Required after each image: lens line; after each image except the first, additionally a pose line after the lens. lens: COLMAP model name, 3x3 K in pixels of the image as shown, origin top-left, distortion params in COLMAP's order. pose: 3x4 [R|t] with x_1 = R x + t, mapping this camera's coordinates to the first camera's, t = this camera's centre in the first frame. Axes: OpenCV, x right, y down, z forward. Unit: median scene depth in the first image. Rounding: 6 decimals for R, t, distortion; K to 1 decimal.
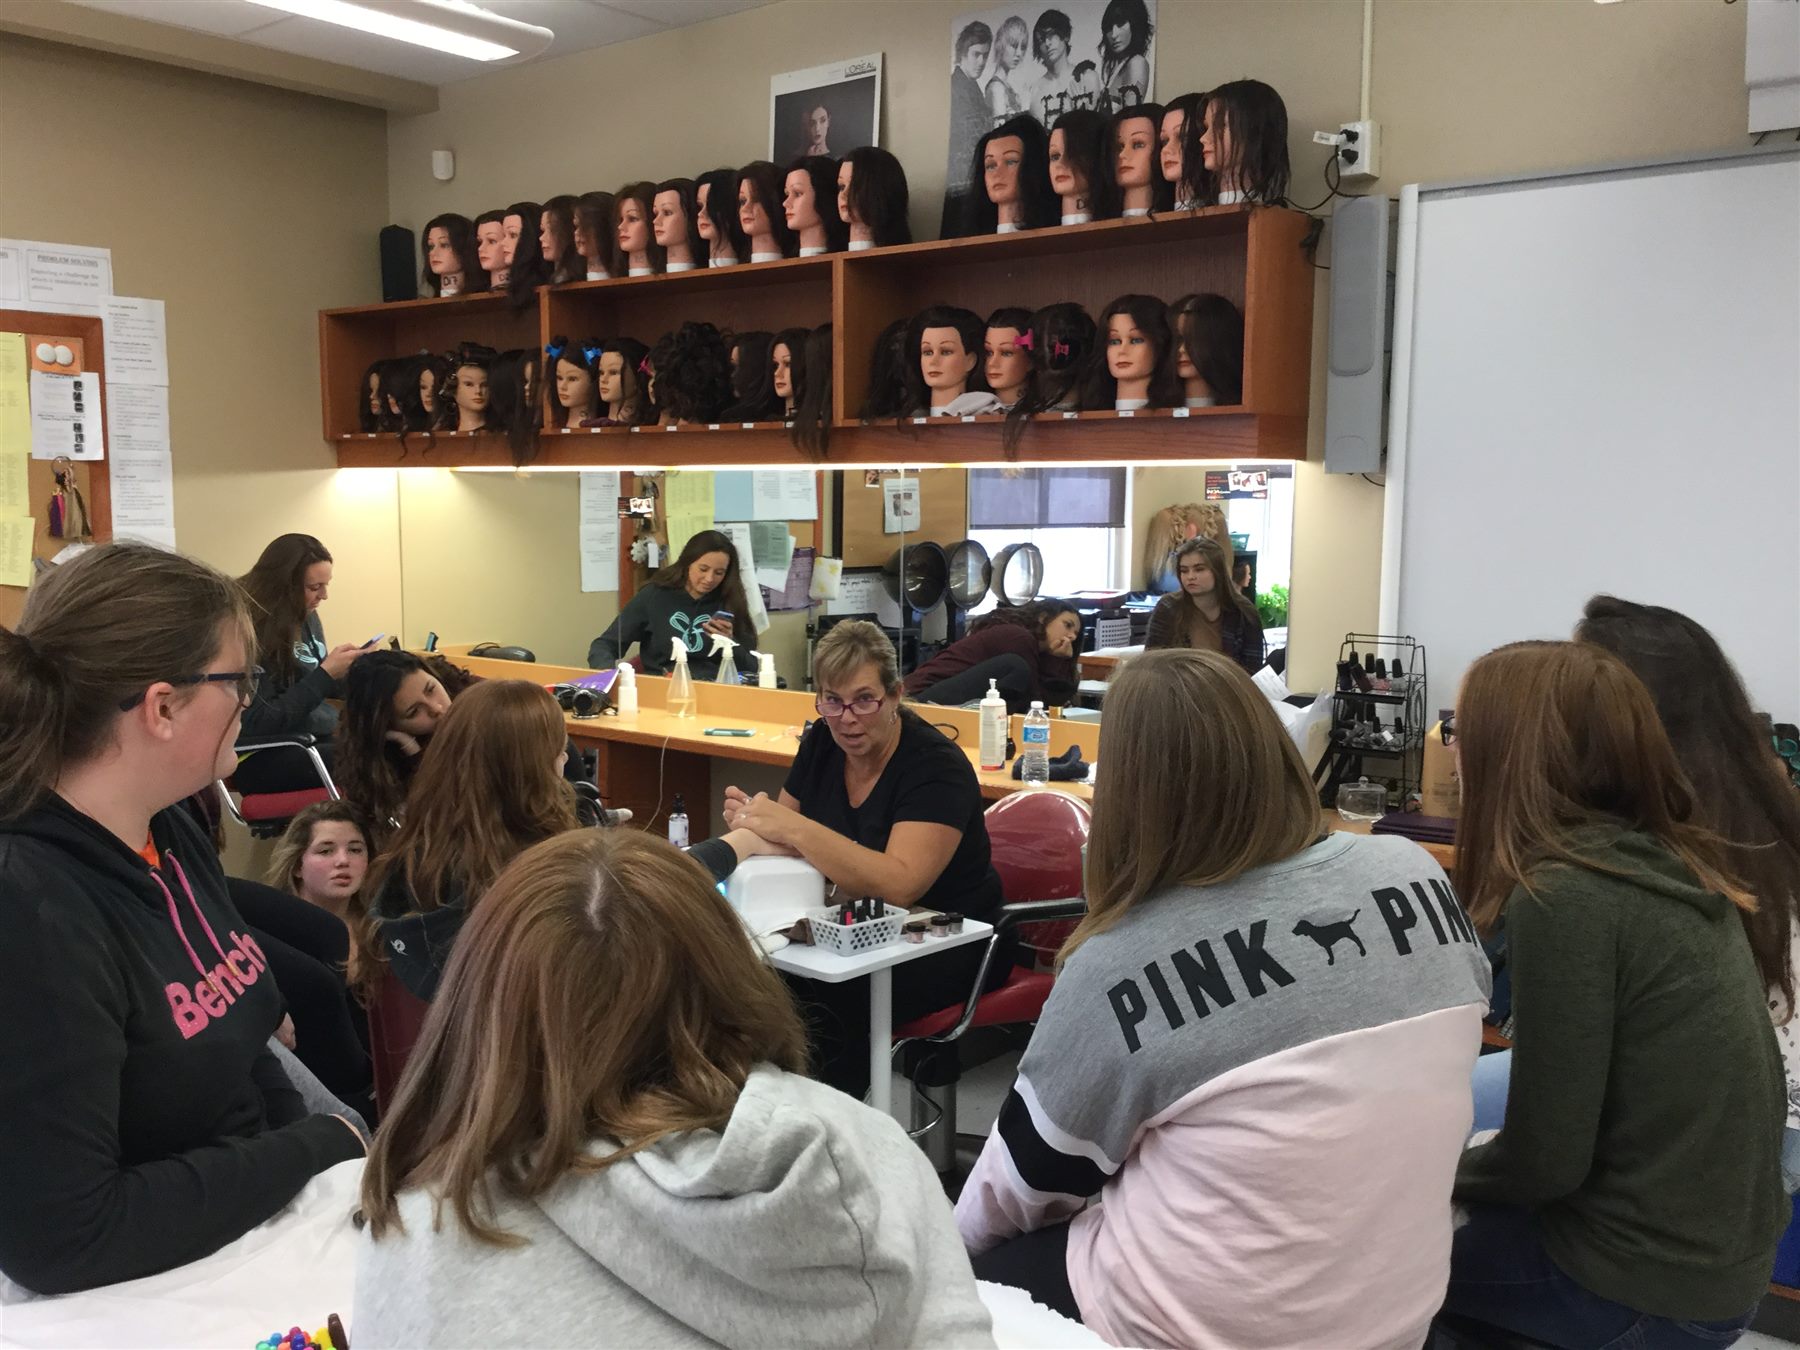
lens RADIAL K [[1701.8, 0, 900.0], [0, 1701.8, 675.0], [0, 0, 1]] dist [0.168731, -0.357440]
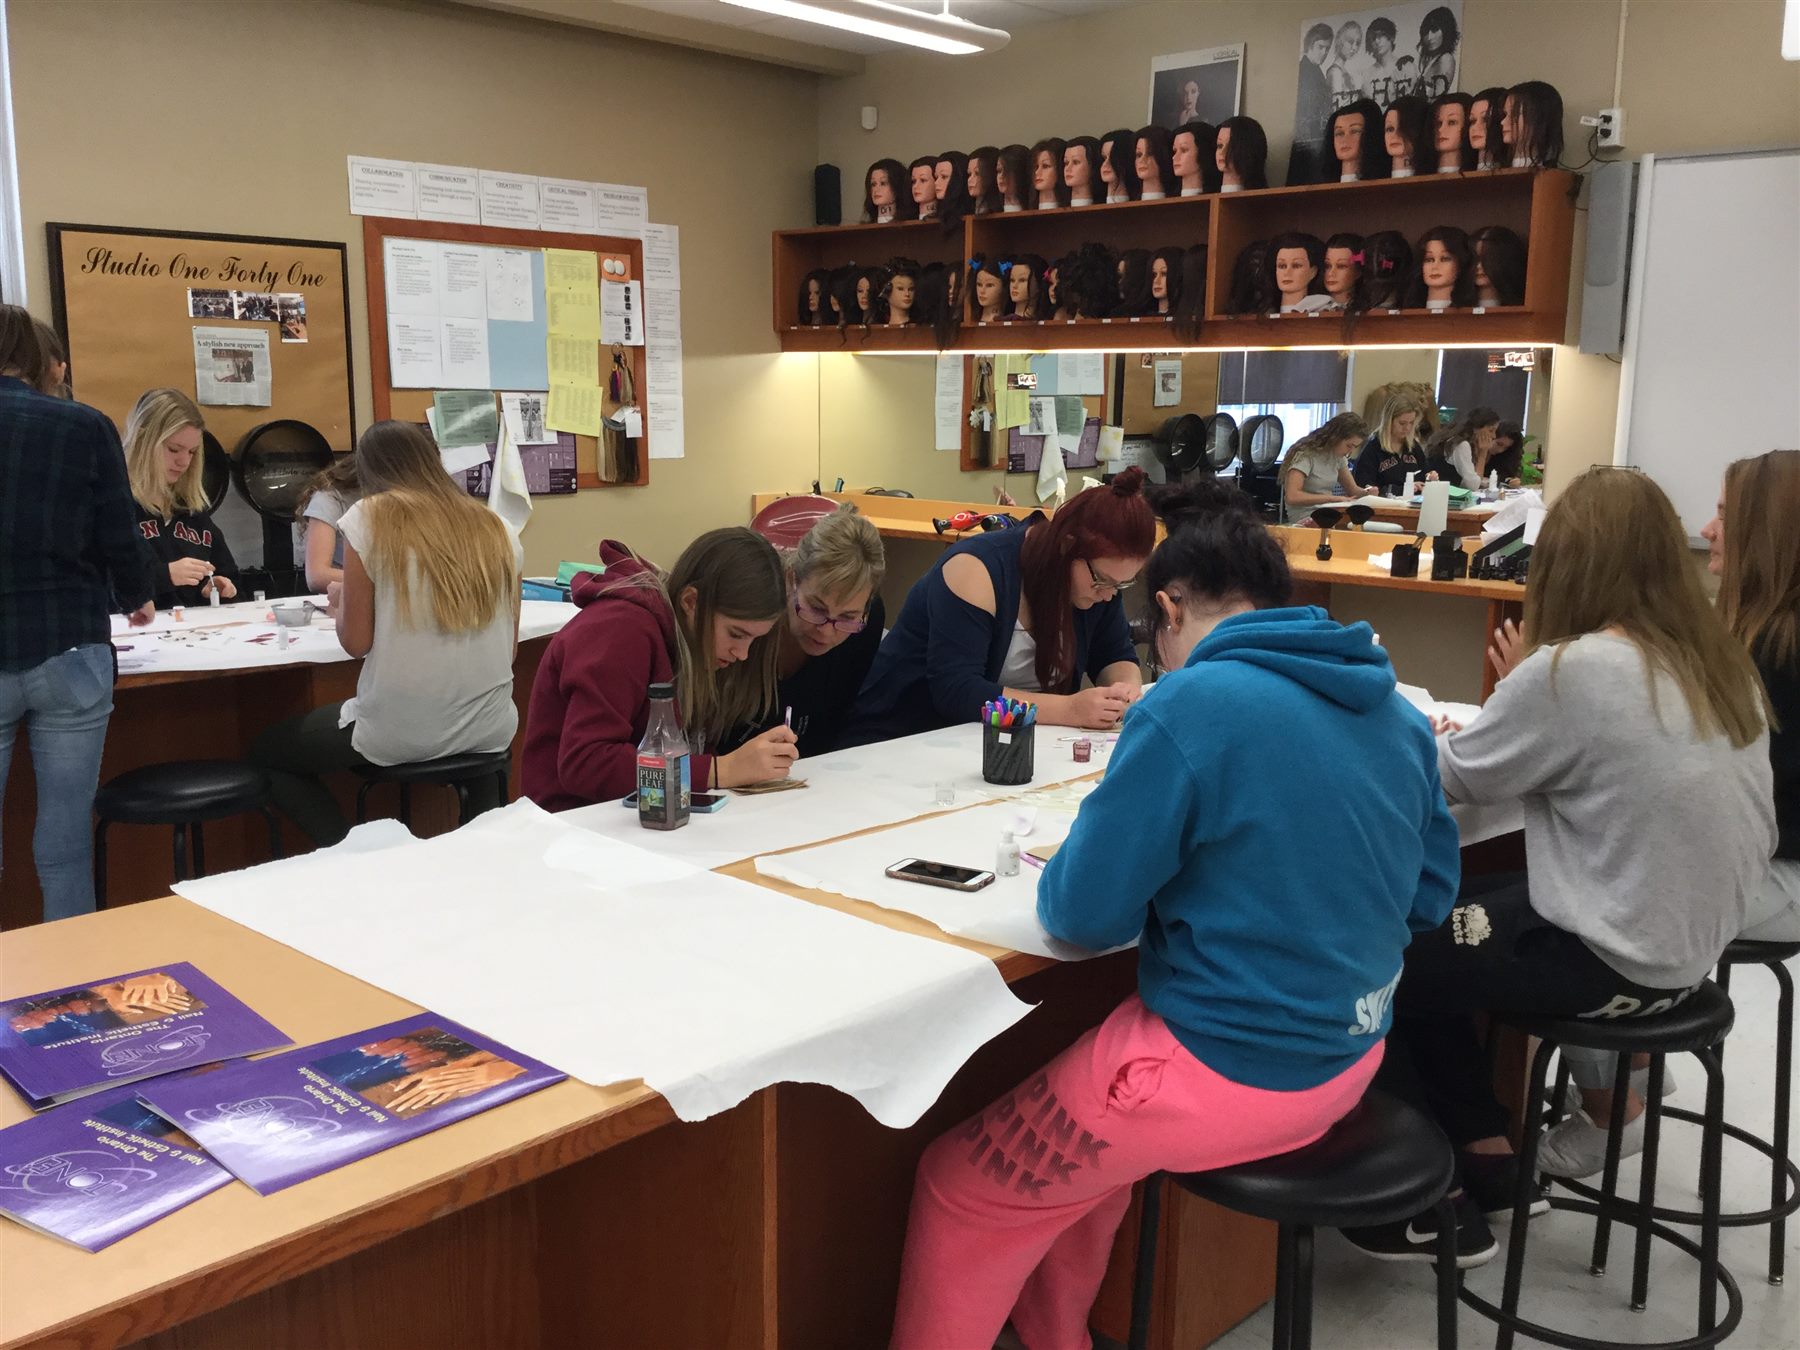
lens RADIAL K [[1701.8, 0, 900.0], [0, 1701.8, 675.0], [0, 0, 1]] dist [0.168731, -0.357440]
pose [[0.997078, 0.018211, -0.074194, -0.166766], [-0.013355, 0.997768, 0.065432, 0.051615], [0.075220, -0.064250, 0.995095, -0.407300]]
